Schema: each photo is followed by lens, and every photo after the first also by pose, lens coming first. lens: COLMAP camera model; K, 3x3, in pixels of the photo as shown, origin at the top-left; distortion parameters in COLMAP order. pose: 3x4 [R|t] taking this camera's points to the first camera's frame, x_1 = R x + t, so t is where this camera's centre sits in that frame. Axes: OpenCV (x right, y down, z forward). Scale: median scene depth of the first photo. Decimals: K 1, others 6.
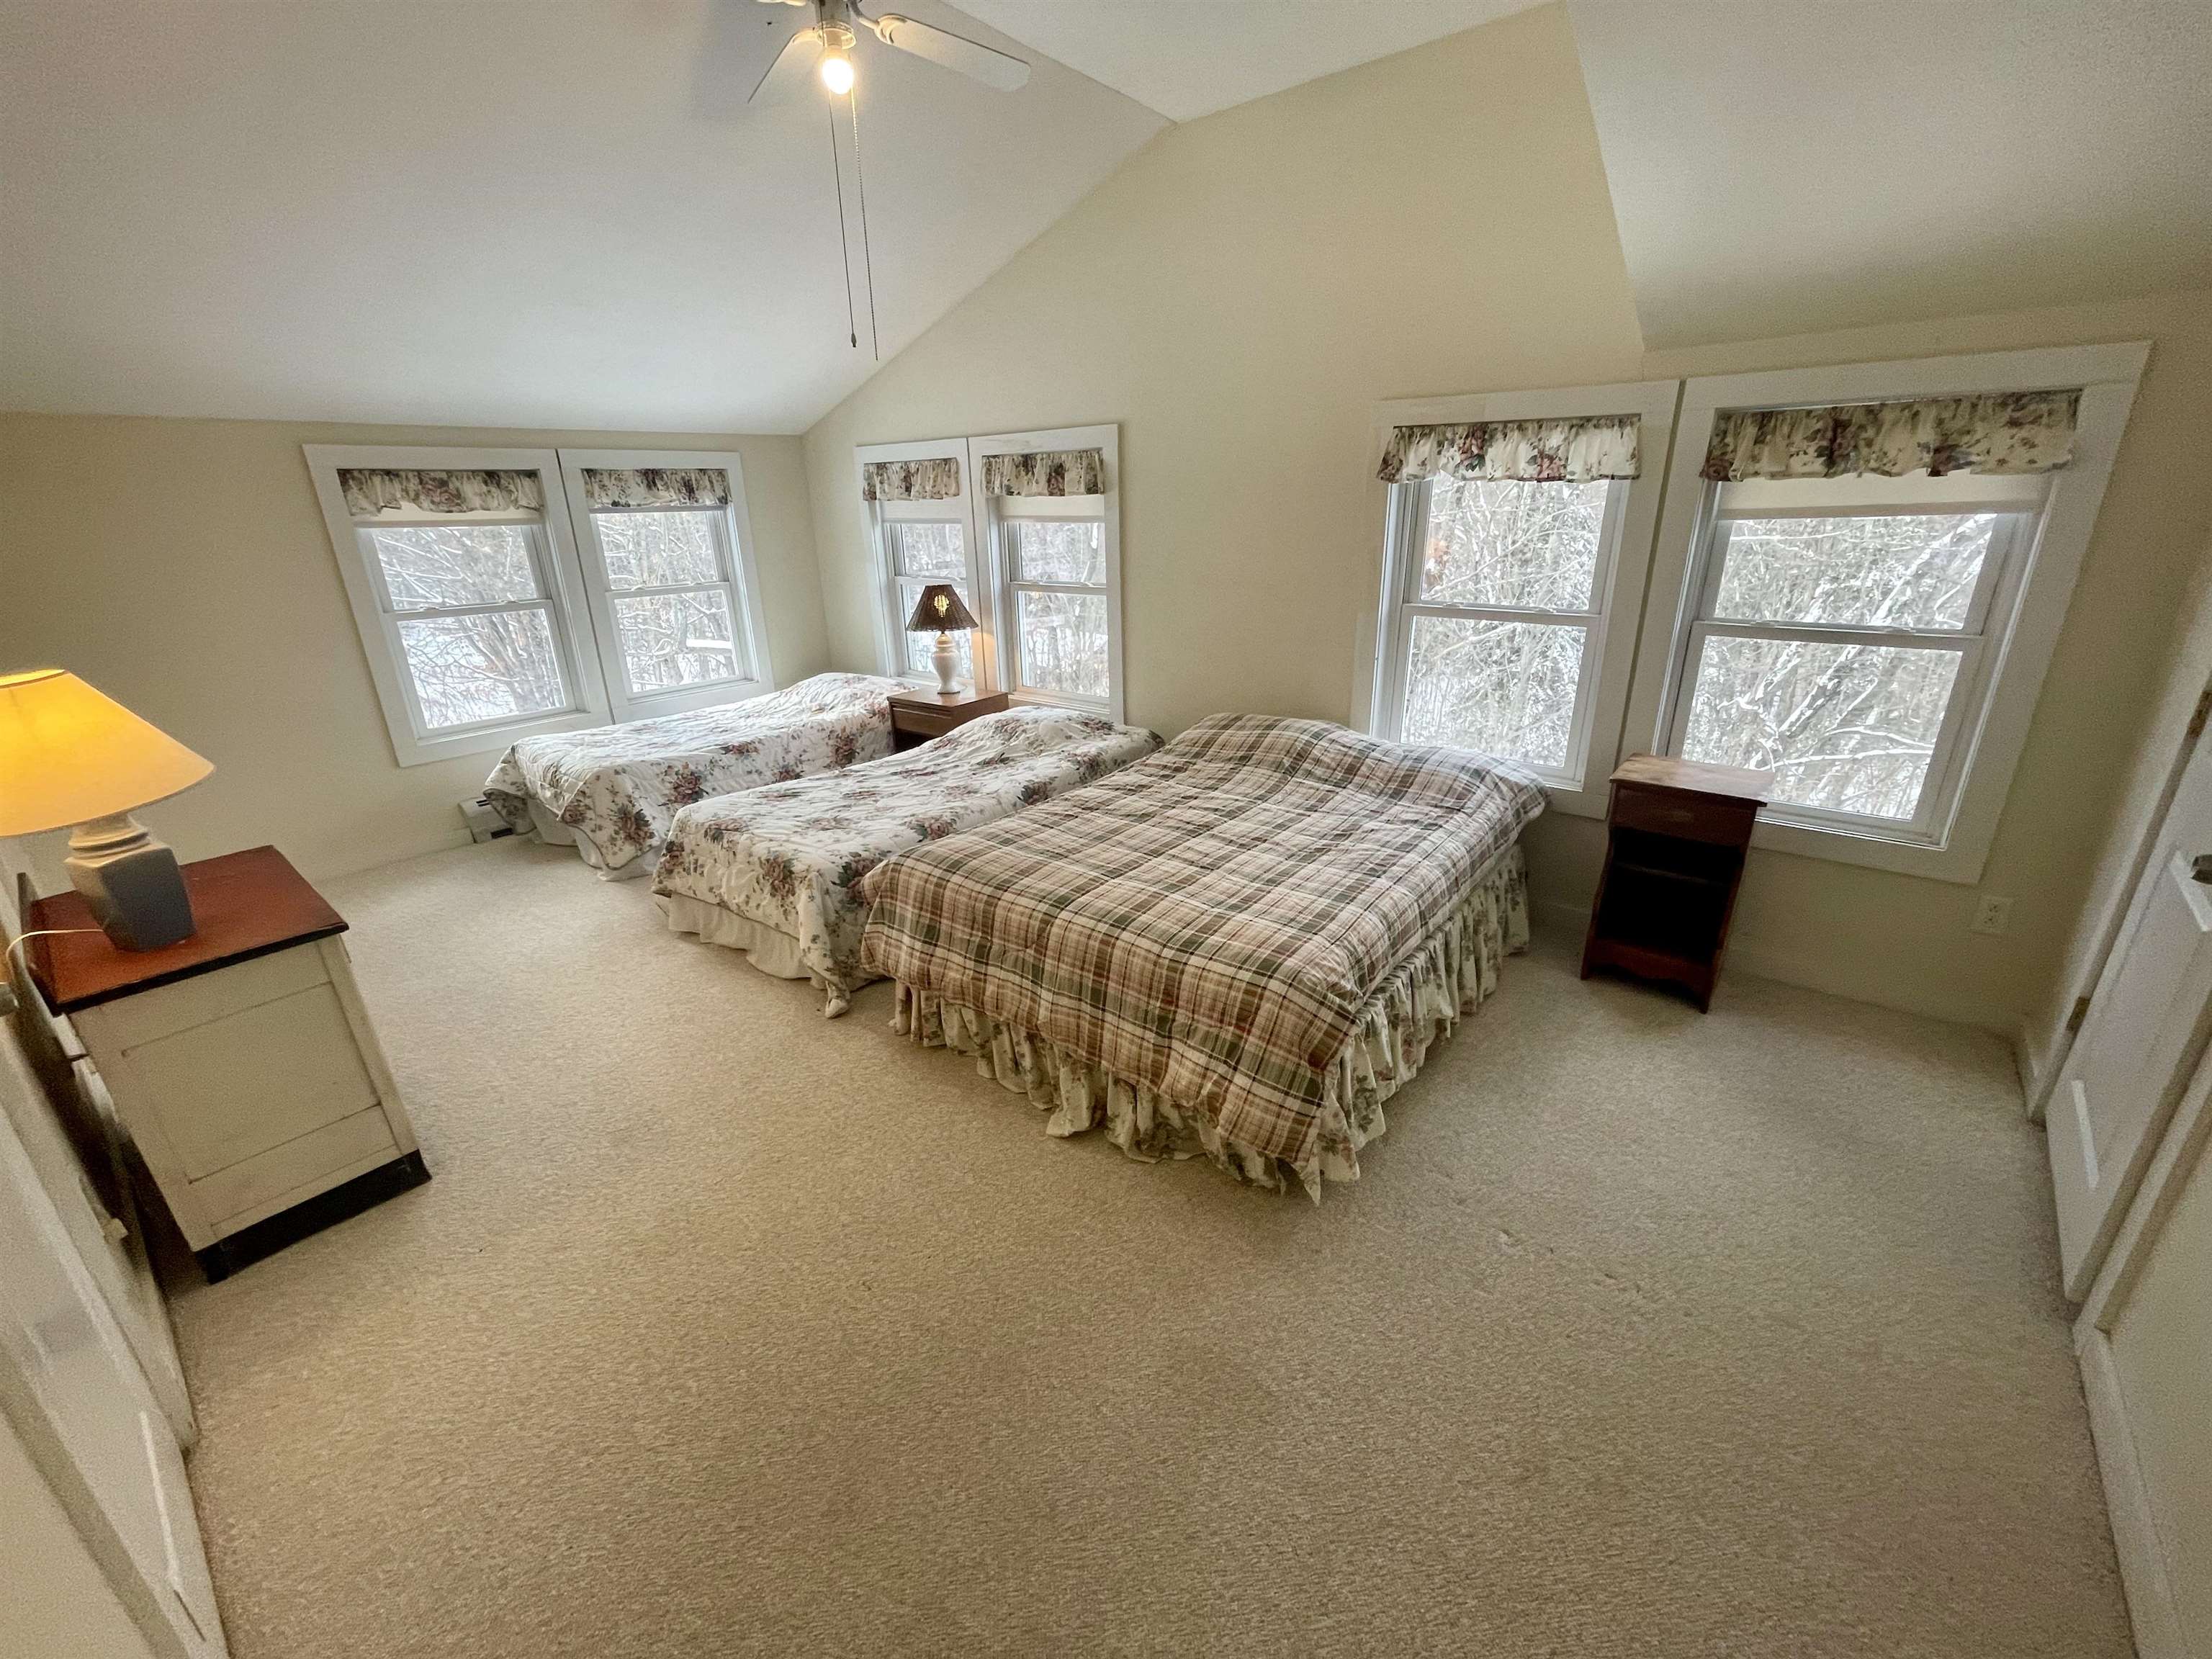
lens RADIAL K [[880.3, 0, 1106.0], [0, 880.3, 829.5], [0, 0, 1]] dist [0.000931, 0.000065]
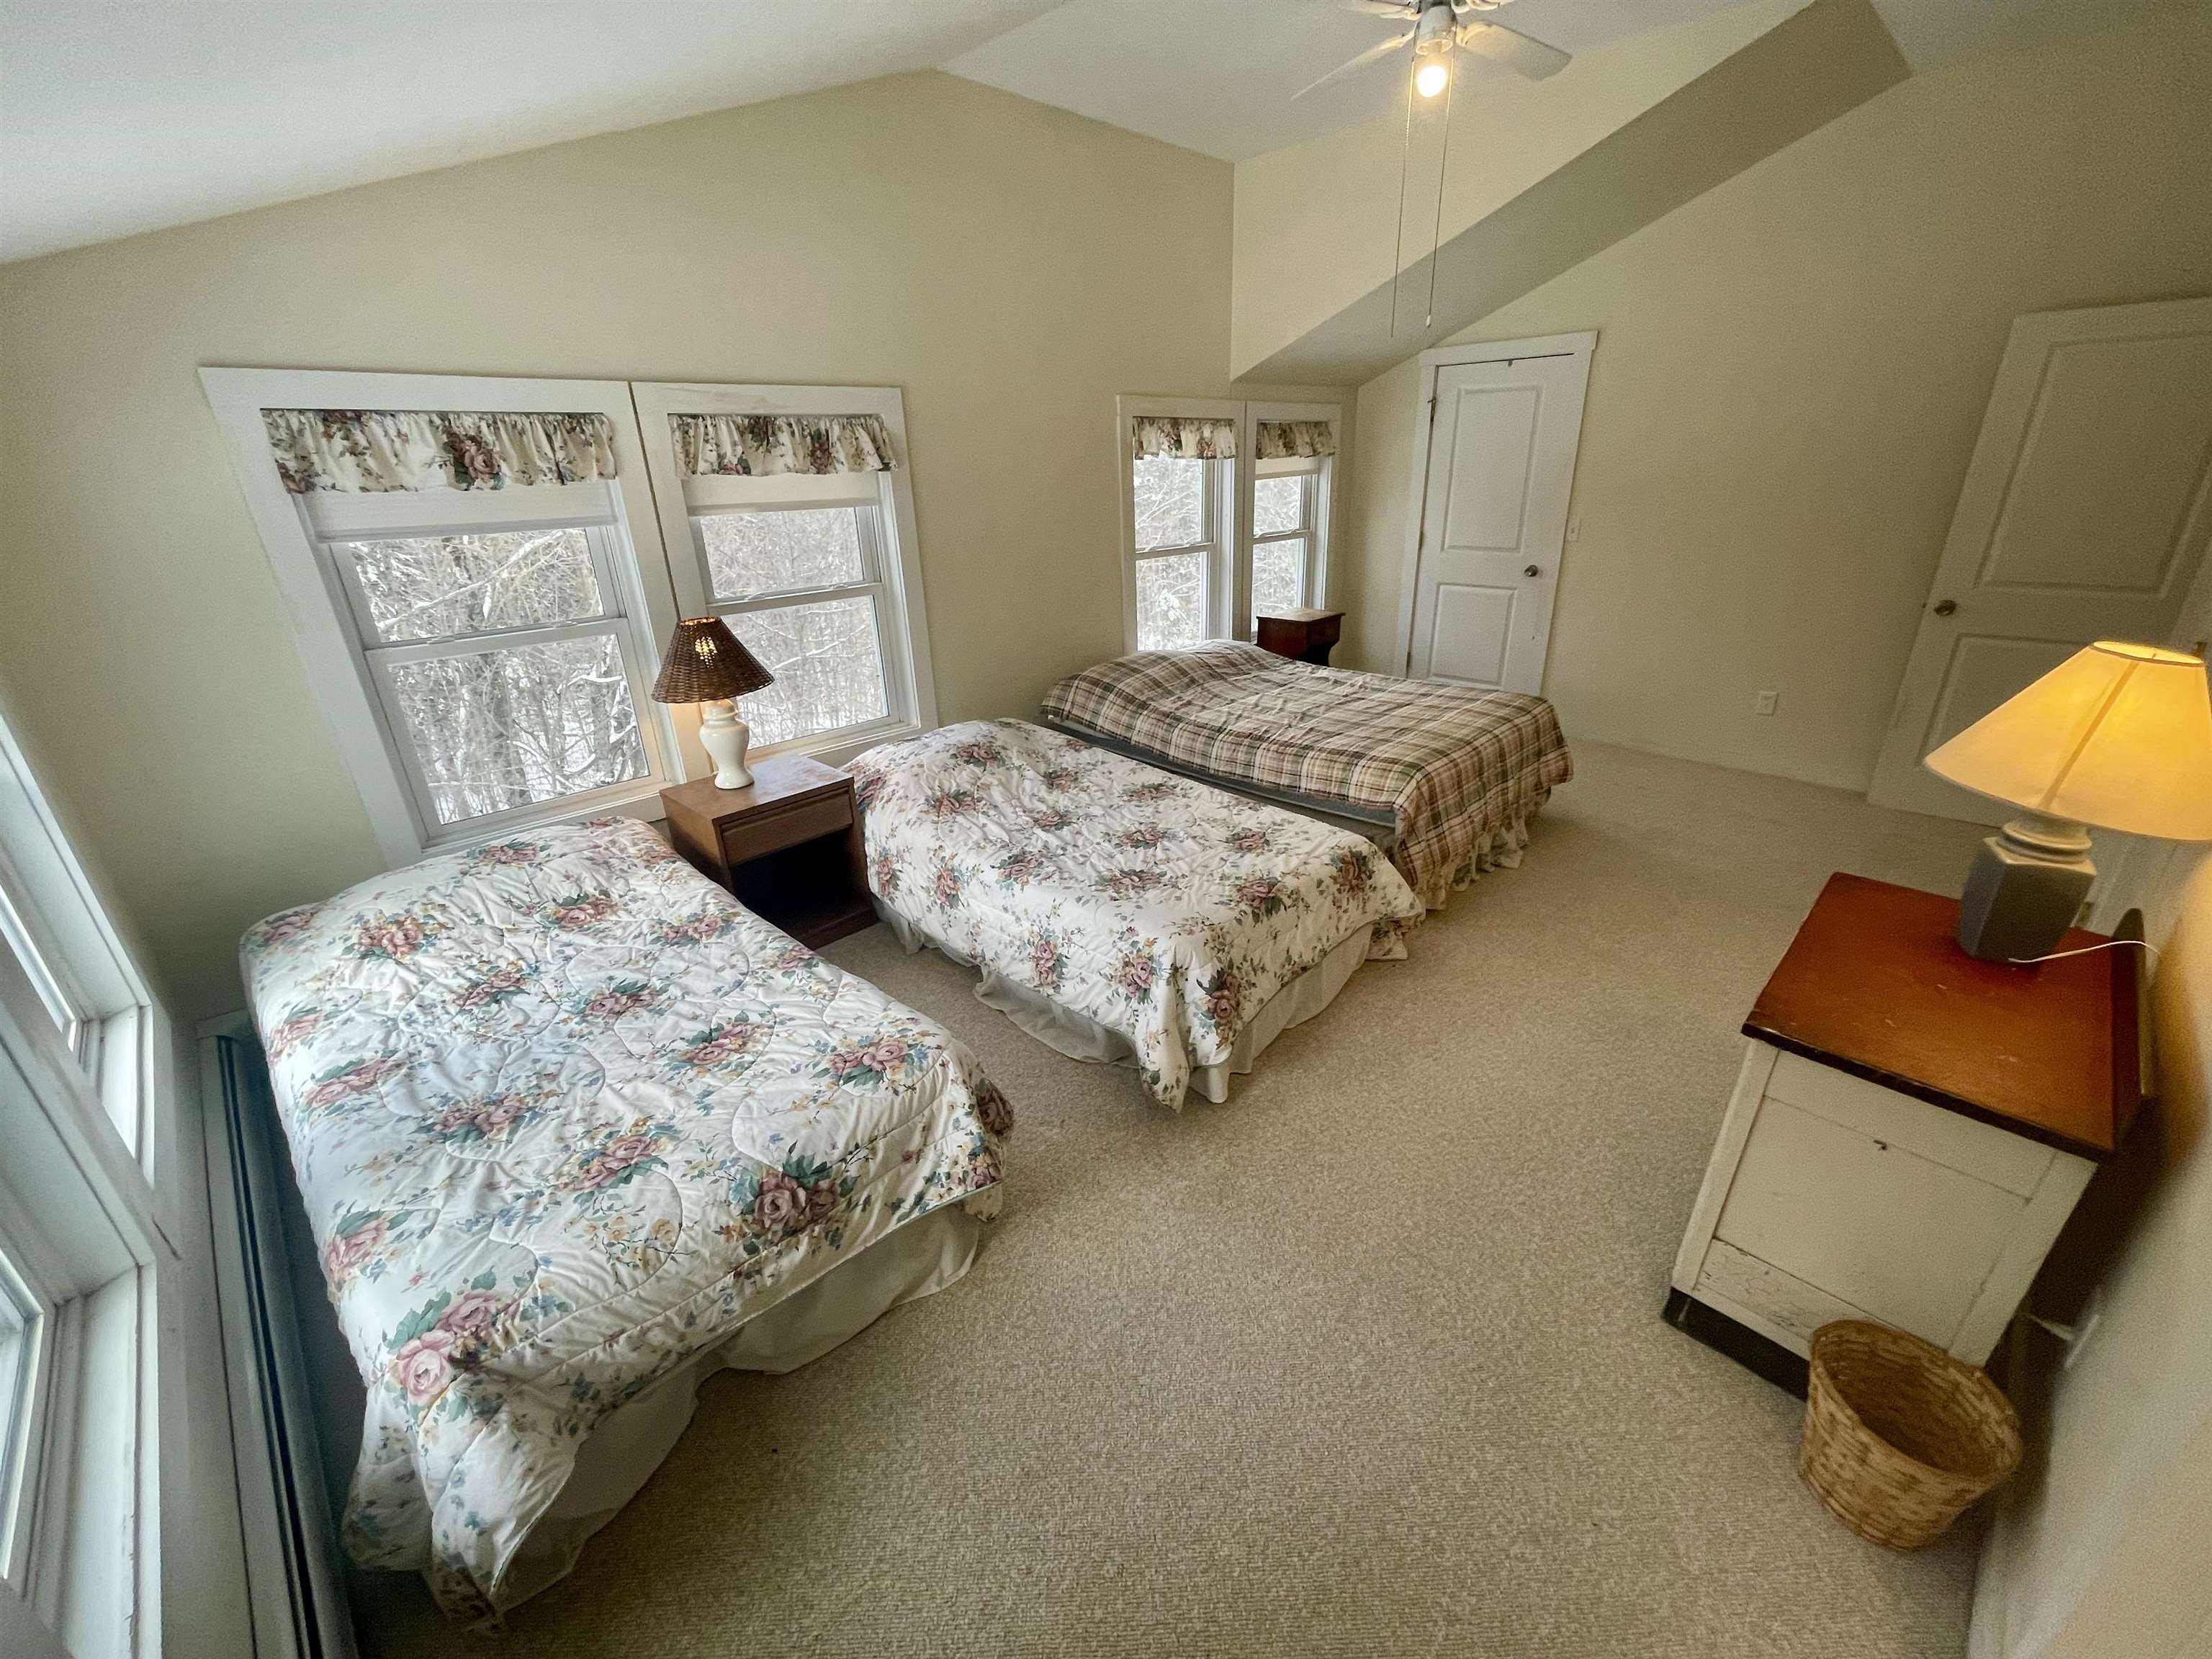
lens RADIAL K [[889.4, 0, 1106.0], [0, 889.4, 829.5], [0, 0, 1]] dist [-0.012495, -0.000080]
pose [[0.124130, -0.359659, 0.924790, -1.128136], [0.381552, 0.877642, 0.290109, -0.320147], [-0.915975, 0.316844, 0.246170, 0.920120]]
